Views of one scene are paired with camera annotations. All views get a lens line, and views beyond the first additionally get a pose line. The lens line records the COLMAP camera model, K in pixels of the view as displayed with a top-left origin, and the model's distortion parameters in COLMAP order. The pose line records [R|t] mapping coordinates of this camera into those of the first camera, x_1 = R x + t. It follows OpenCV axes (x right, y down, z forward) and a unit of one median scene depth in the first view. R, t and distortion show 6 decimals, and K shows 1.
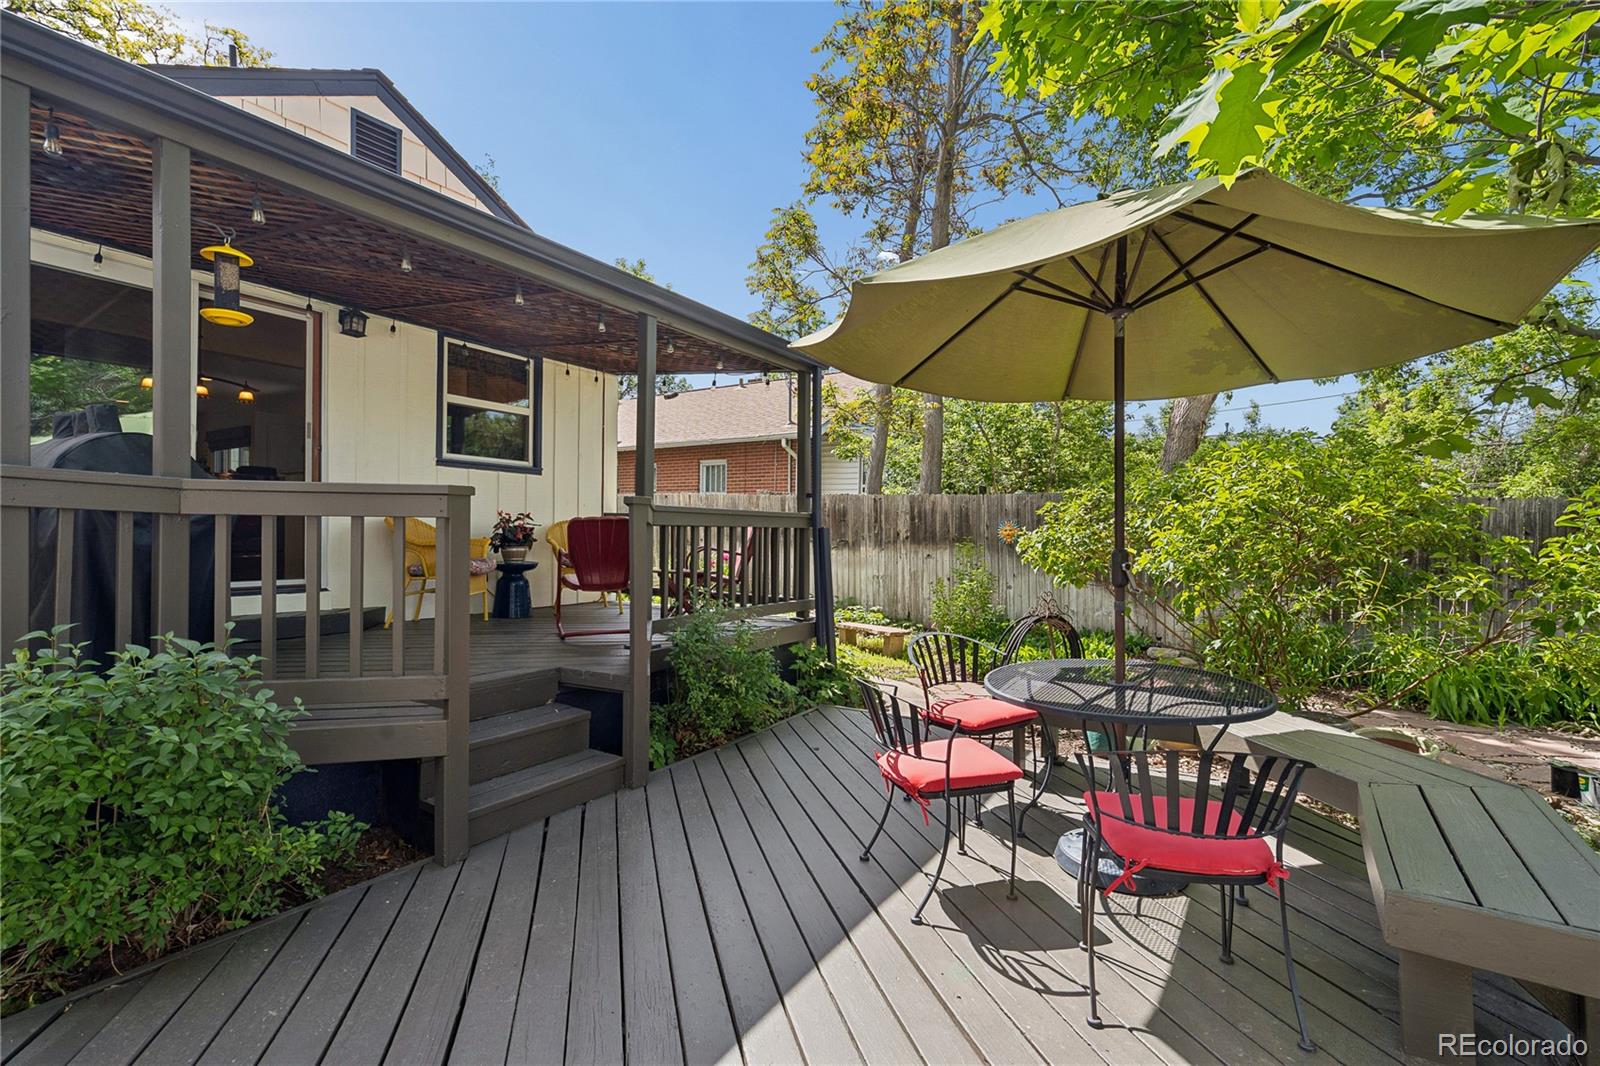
lens RADIAL K [[738.4, 0, 797.4], [0, 738.4, 526.4], [0, 0, 1]] dist [-0.000267, 0.000071]
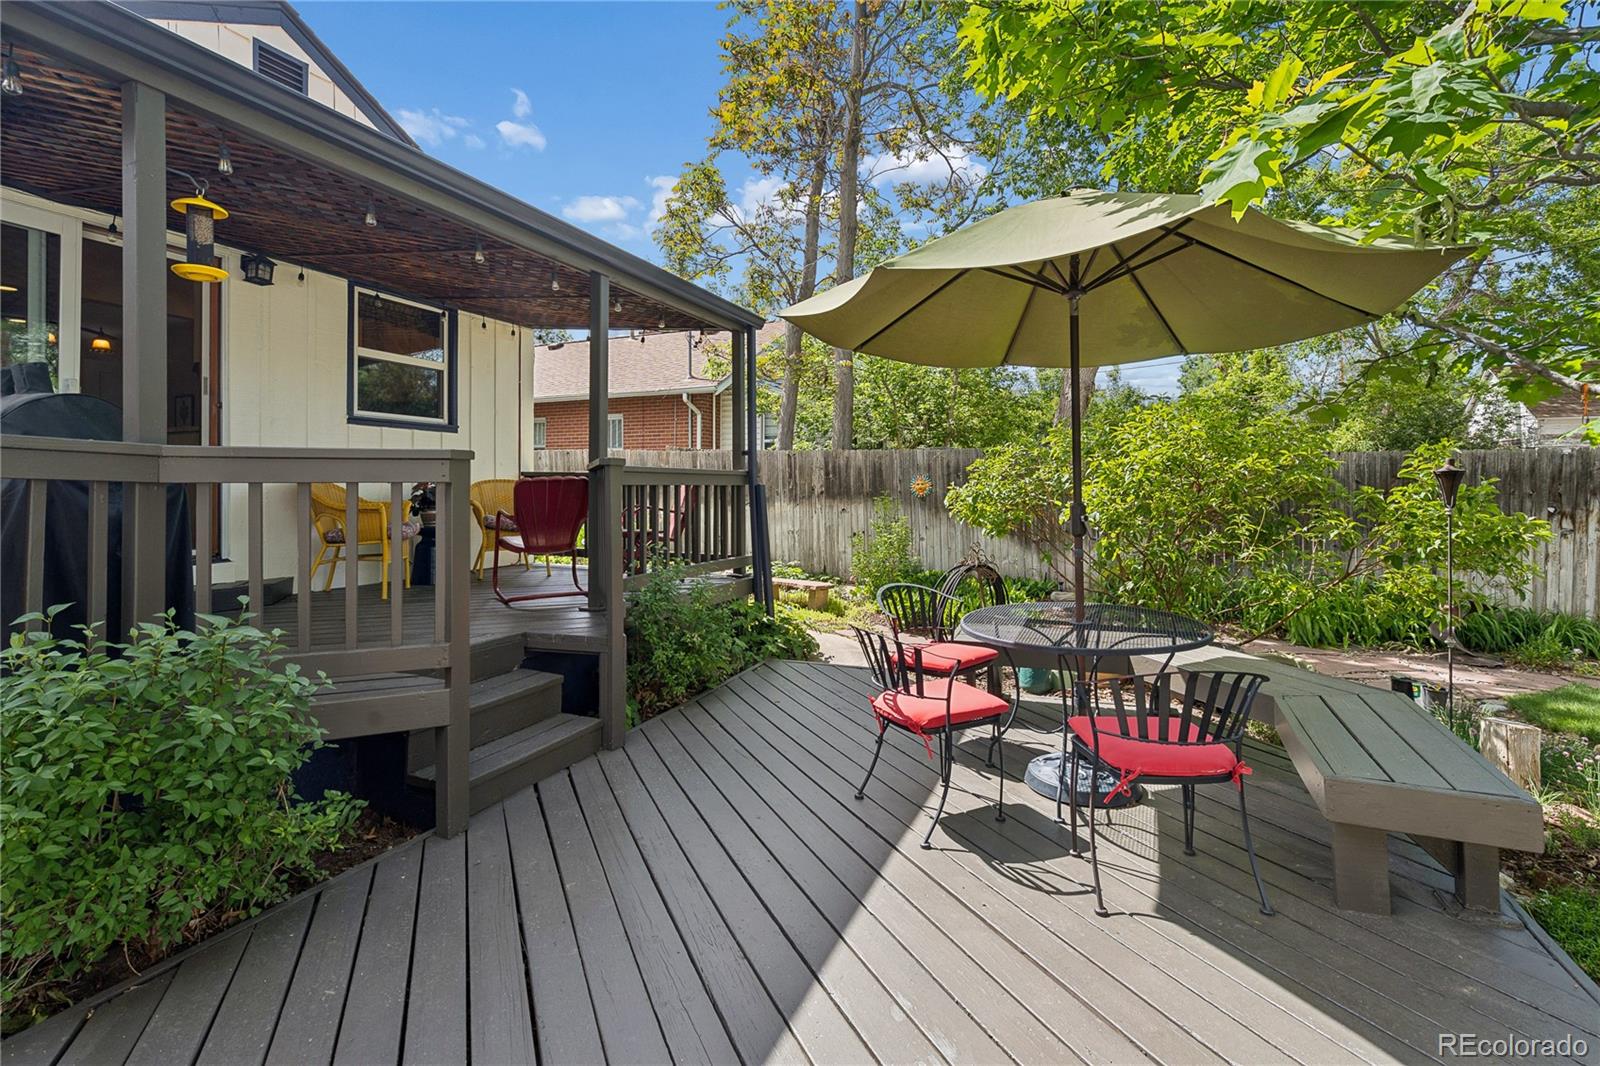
lens RADIAL K [[754.6, 0, 800.5], [0, 754.6, 470.3], [0, 0, 1]] dist [-0.001577, 0.001054]
pose [[0.986318, -0.009672, 0.164572, -0.123115], [0.011886, 0.999852, -0.012474, -0.007099], [-0.164427, 0.014259, 0.986286, -0.049852]]
